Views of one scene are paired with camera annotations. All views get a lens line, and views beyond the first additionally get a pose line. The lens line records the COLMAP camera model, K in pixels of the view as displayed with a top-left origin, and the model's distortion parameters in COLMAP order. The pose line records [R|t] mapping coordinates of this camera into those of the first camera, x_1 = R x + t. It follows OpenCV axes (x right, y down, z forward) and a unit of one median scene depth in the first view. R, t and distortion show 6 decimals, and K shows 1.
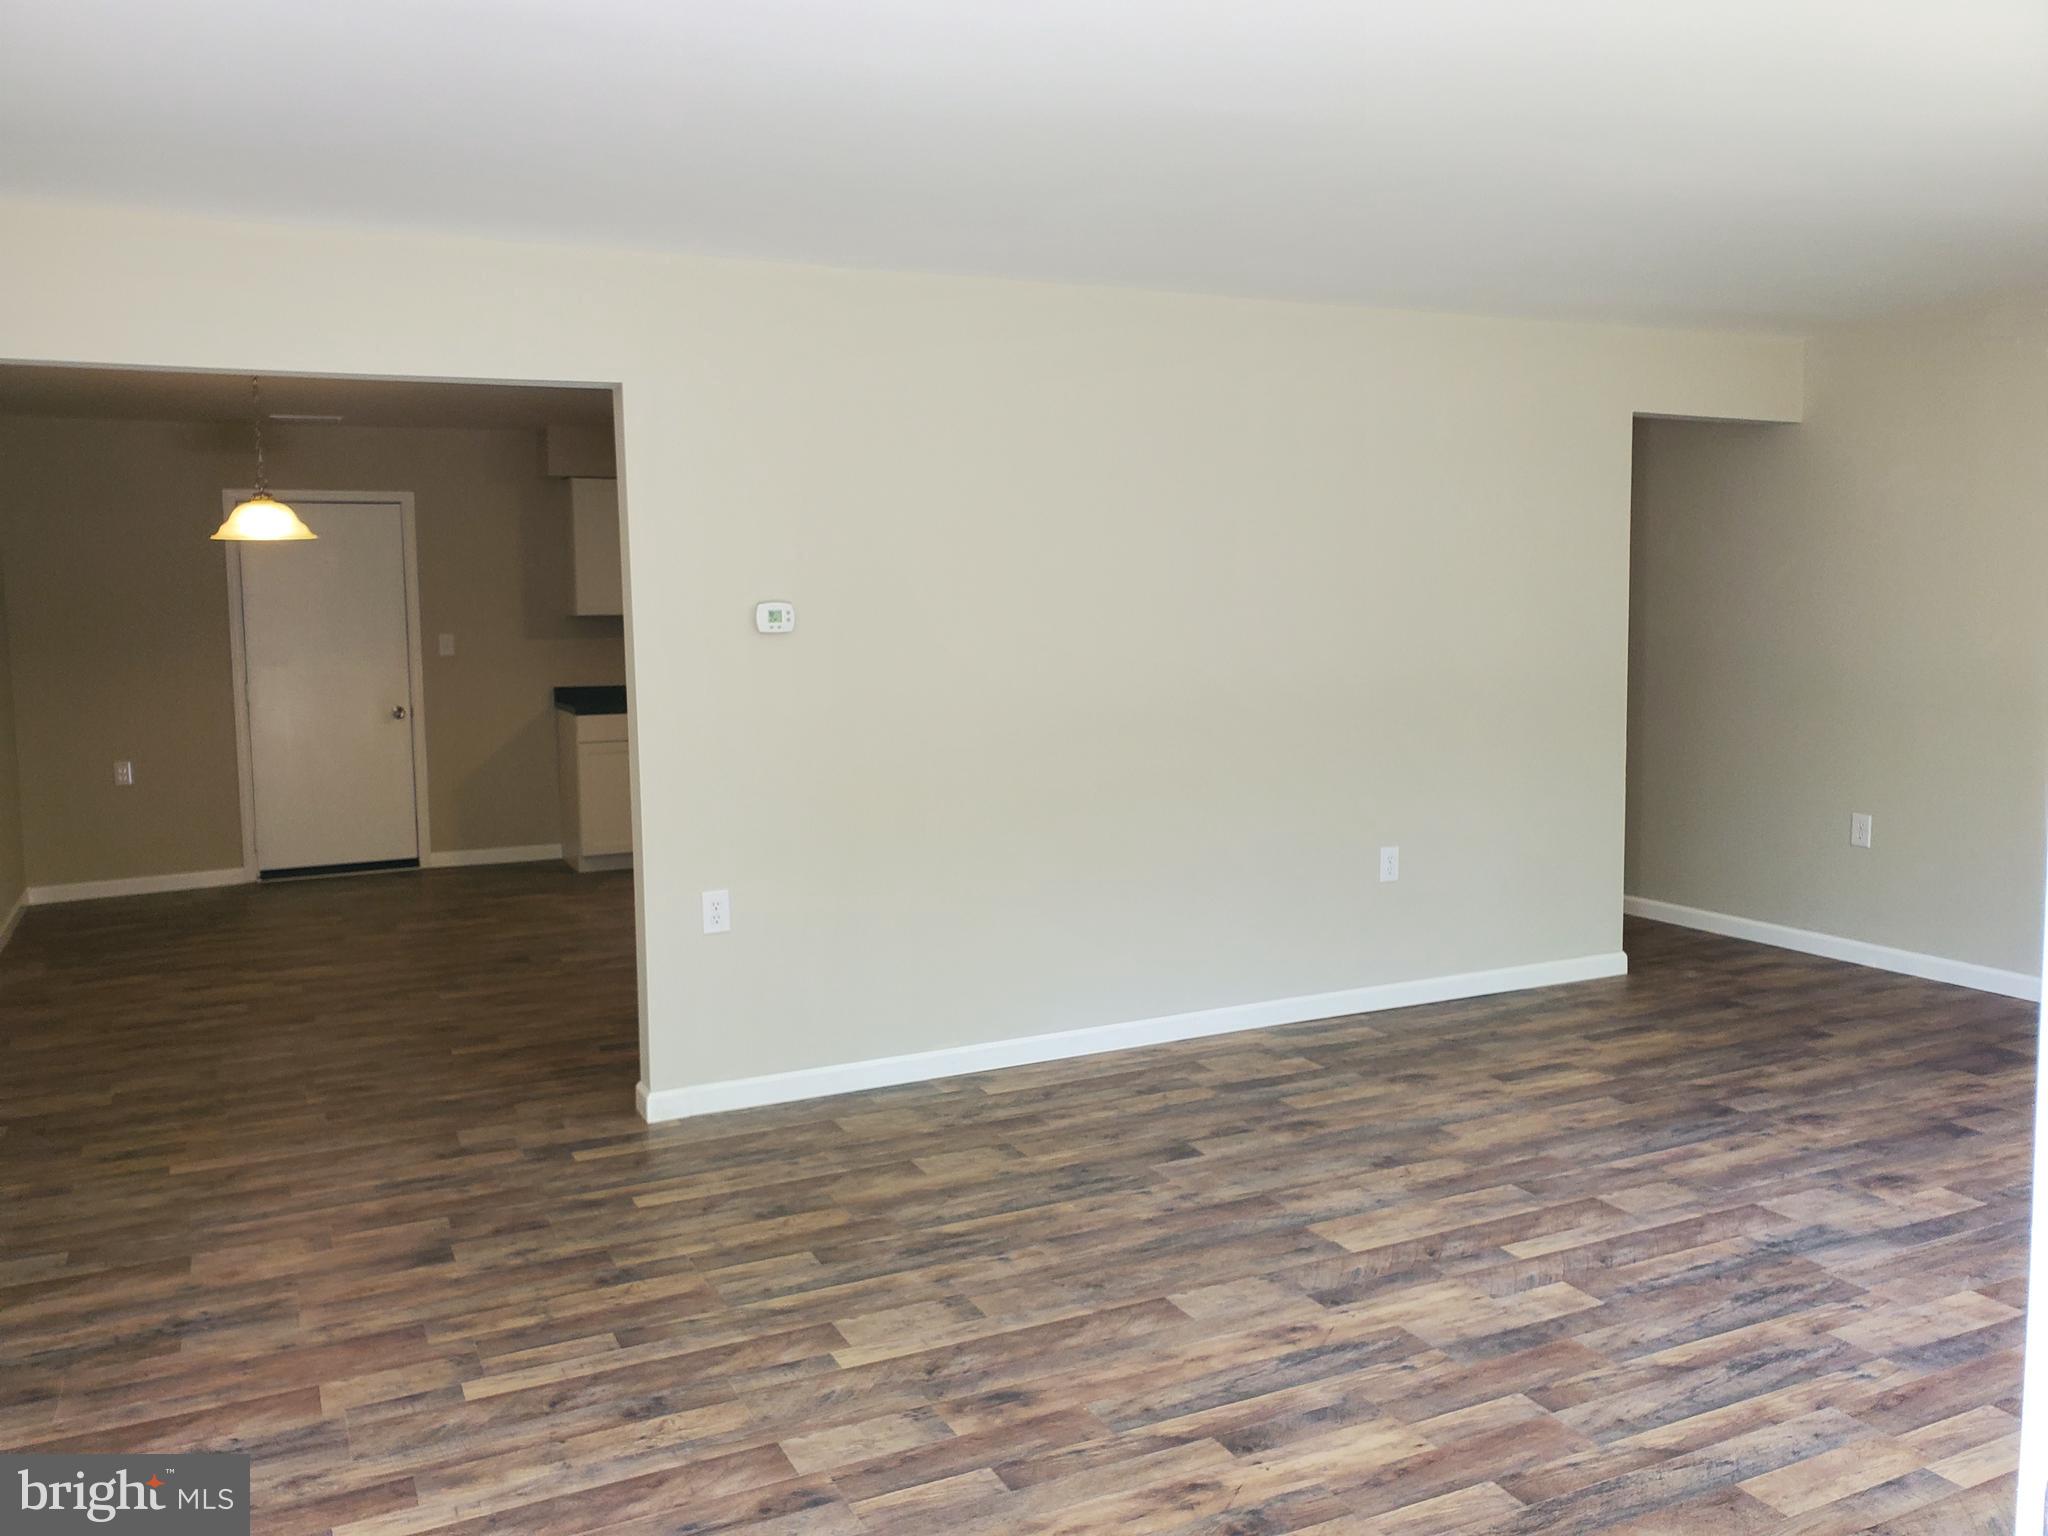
lens RADIAL K [[1625.9, 0, 1024.0], [0, 1625.9, 768.0], [0, 0, 1]] dist [0.013573, 0.049628]
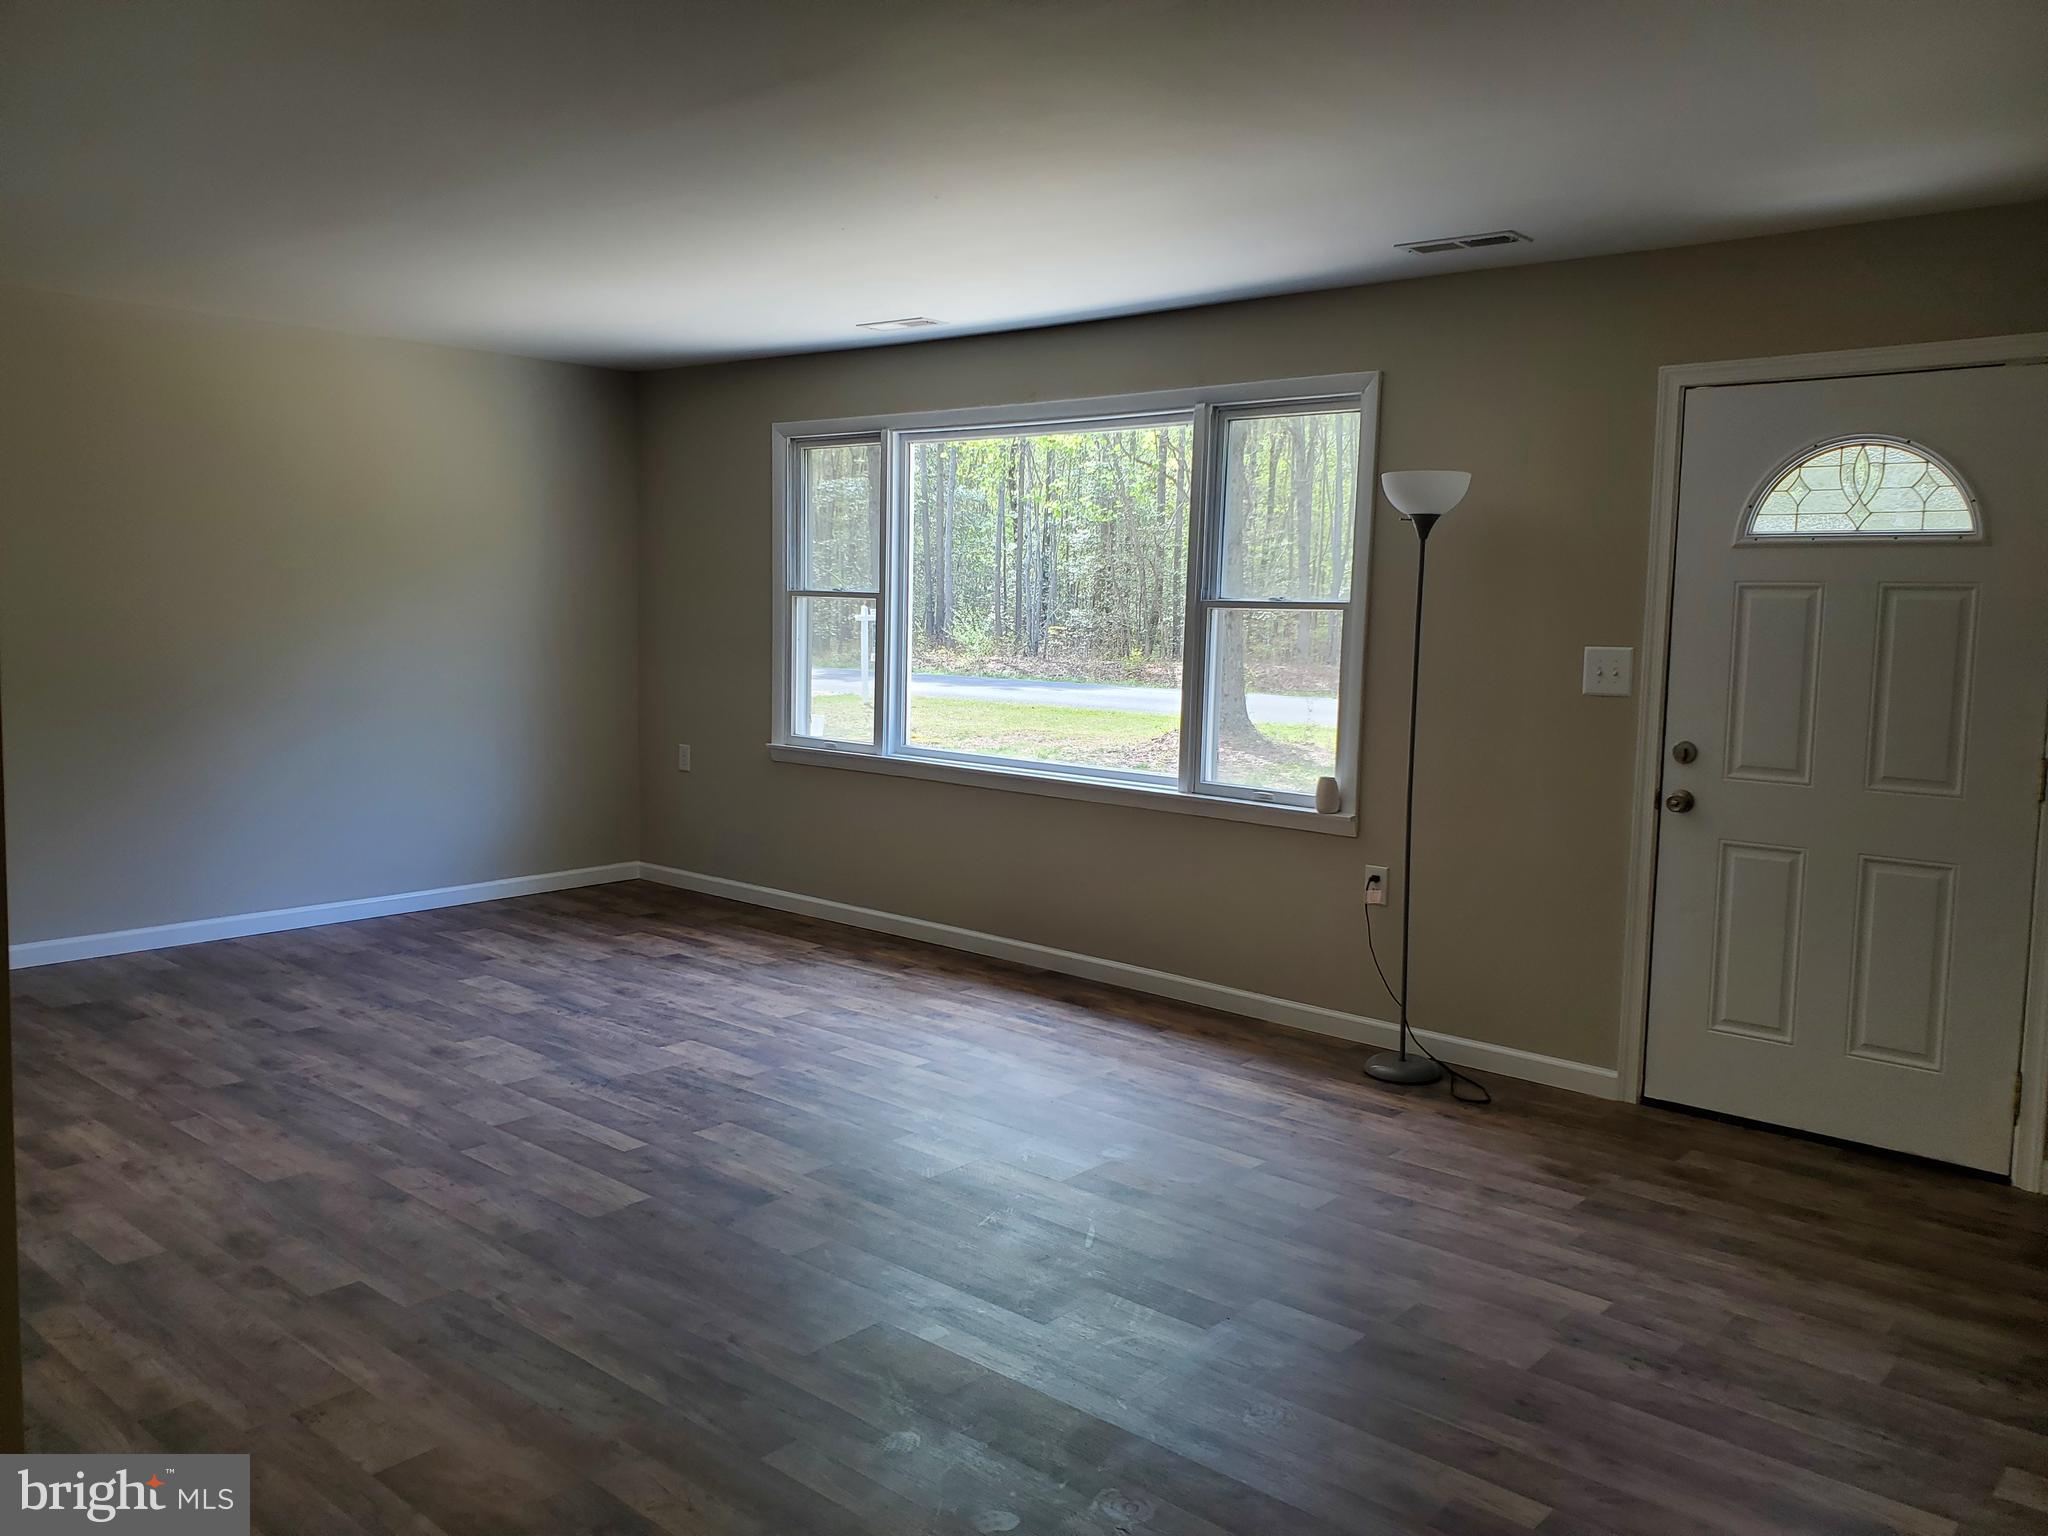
lens RADIAL K [[1486.8, 0, 1024.0], [0, 1486.8, 768.0], [0, 0, 1]] dist [0.001376, -0.003150]
pose [[-0.384745, -0.093875, 0.918237, -0.754628], [0.073534, 0.988535, 0.131873, -0.096014], [-0.920089, 0.118259, -0.373431, 1.074060]]
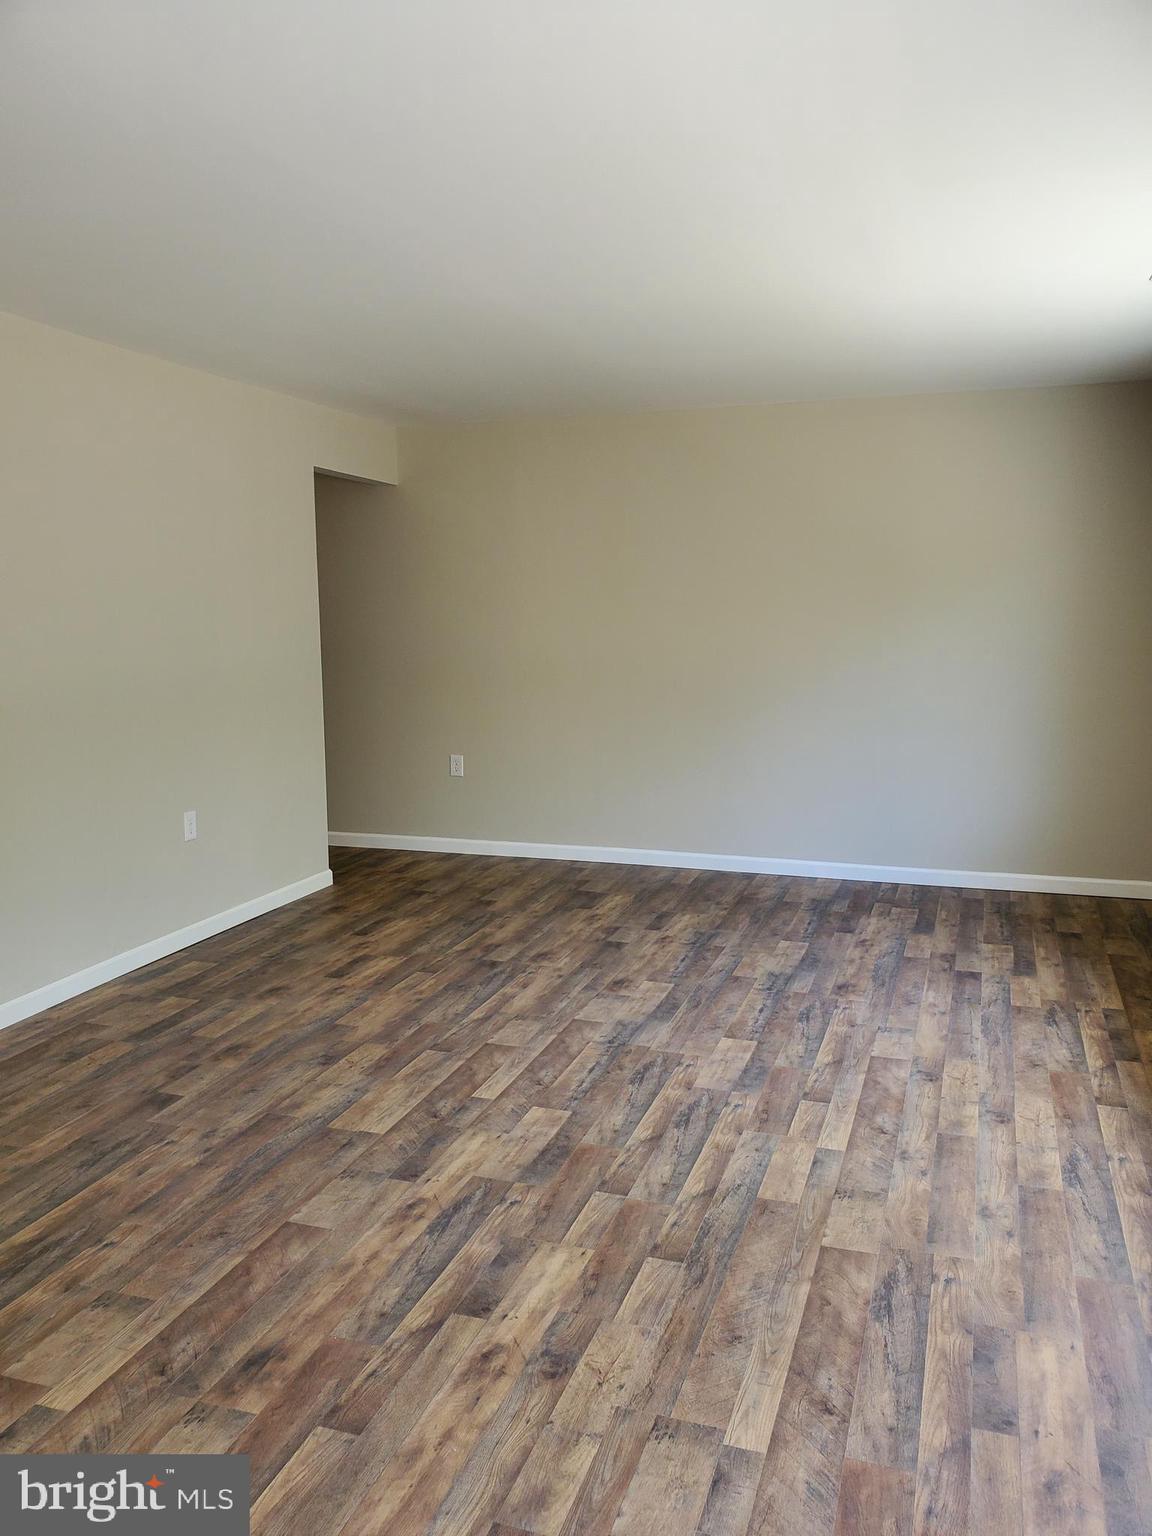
lens RADIAL K [[1219.4, 0, 576.0], [0, 1219.4, 768.0], [0, 0, 1]] dist [0.013573, 0.049628]
pose [[0.717468, -0.095421, 0.690025, -0.296653], [0.076773, 0.995371, 0.057819, -0.021368], [-0.692348, 0.011492, 0.721472, 0.218042]]
